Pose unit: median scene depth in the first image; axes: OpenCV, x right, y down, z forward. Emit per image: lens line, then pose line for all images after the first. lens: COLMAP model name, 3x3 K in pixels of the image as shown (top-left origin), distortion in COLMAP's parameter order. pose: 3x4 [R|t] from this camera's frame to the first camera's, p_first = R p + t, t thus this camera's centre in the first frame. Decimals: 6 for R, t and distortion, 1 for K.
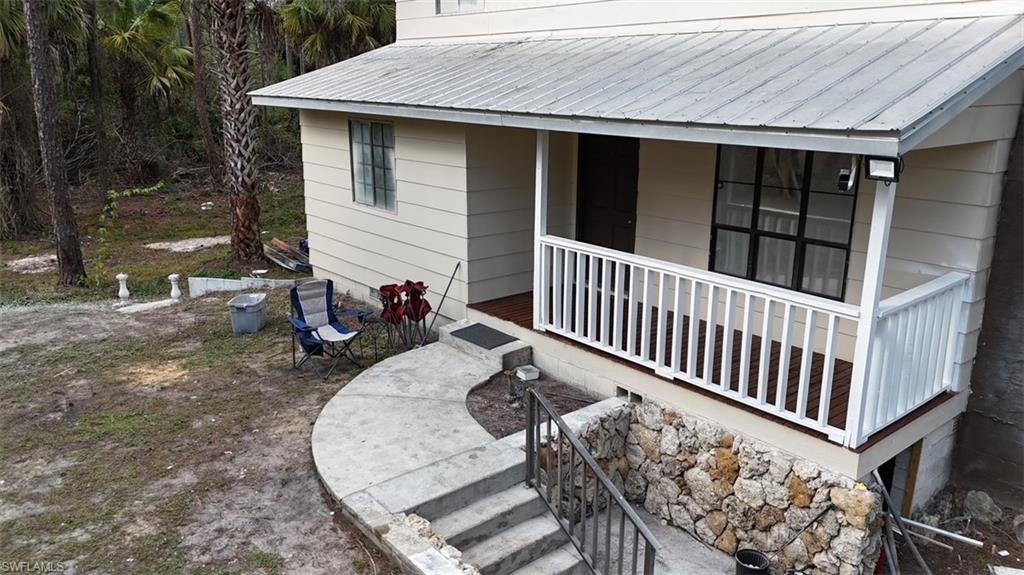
lens RADIAL K [[750.7, 0, 512.1], [0, 750.7, 286.0], [0, 0, 1]] dist [0.091488, -0.092693]
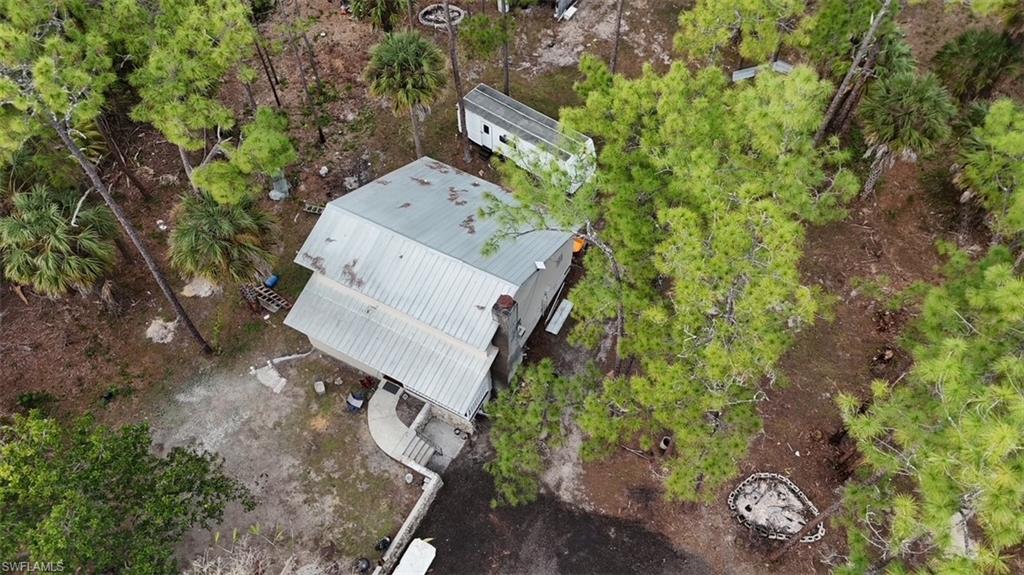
lens RADIAL K [[750.7, 0, 511.7], [0, 750.7, 289.7], [0, 0, 1]] dist [0.091488, -0.092693]
pose [[0.932124, -0.304767, 0.195606, -0.072927], [0.105575, 0.745370, 0.658238, -3.323831], [-0.346408, -0.592909, 0.726953, -2.130778]]
